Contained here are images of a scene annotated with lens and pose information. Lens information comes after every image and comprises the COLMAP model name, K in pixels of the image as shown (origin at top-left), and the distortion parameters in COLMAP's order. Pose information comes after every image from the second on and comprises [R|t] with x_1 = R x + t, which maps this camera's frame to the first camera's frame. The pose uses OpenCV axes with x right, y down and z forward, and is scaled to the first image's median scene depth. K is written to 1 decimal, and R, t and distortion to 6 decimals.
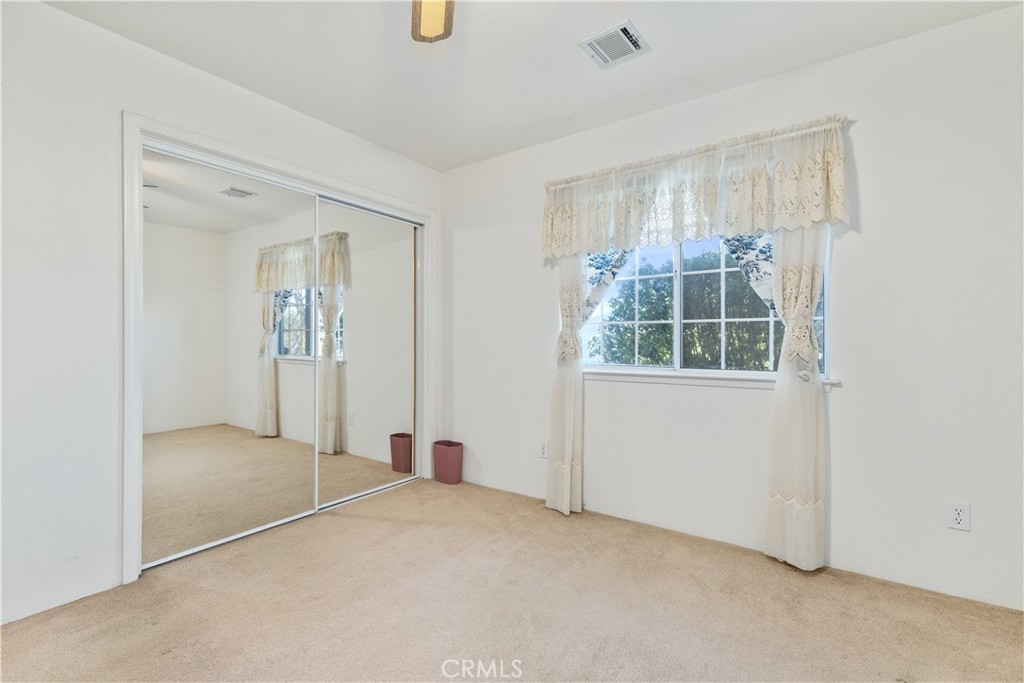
lens RADIAL K [[458.5, 0, 507.3], [0, 458.5, 342.9], [0, 0, 1]] dist [0.002387, -0.000076]
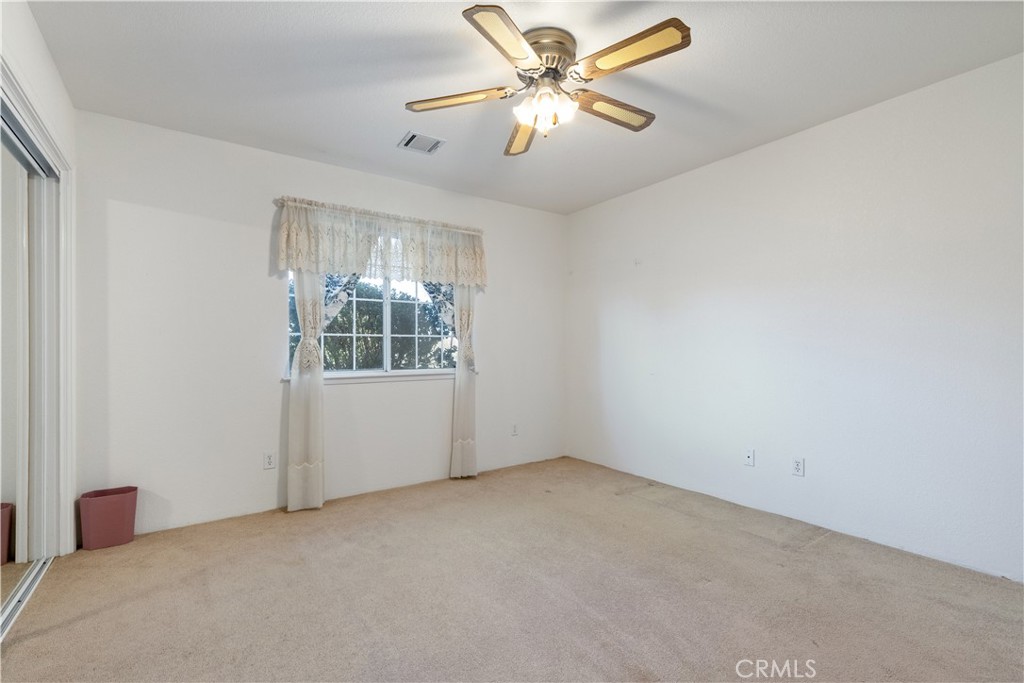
lens RADIAL K [[468.8, 0, 520.4], [0, 468.8, 346.4], [0, 0, 1]] dist [-0.000601, -0.000321]
pose [[0.317138, -0.004257, 0.948370, -0.819893], [0.000103, 0.999990, 0.004455, -0.020693], [-0.948379, -0.001315, 0.317135, 0.187880]]
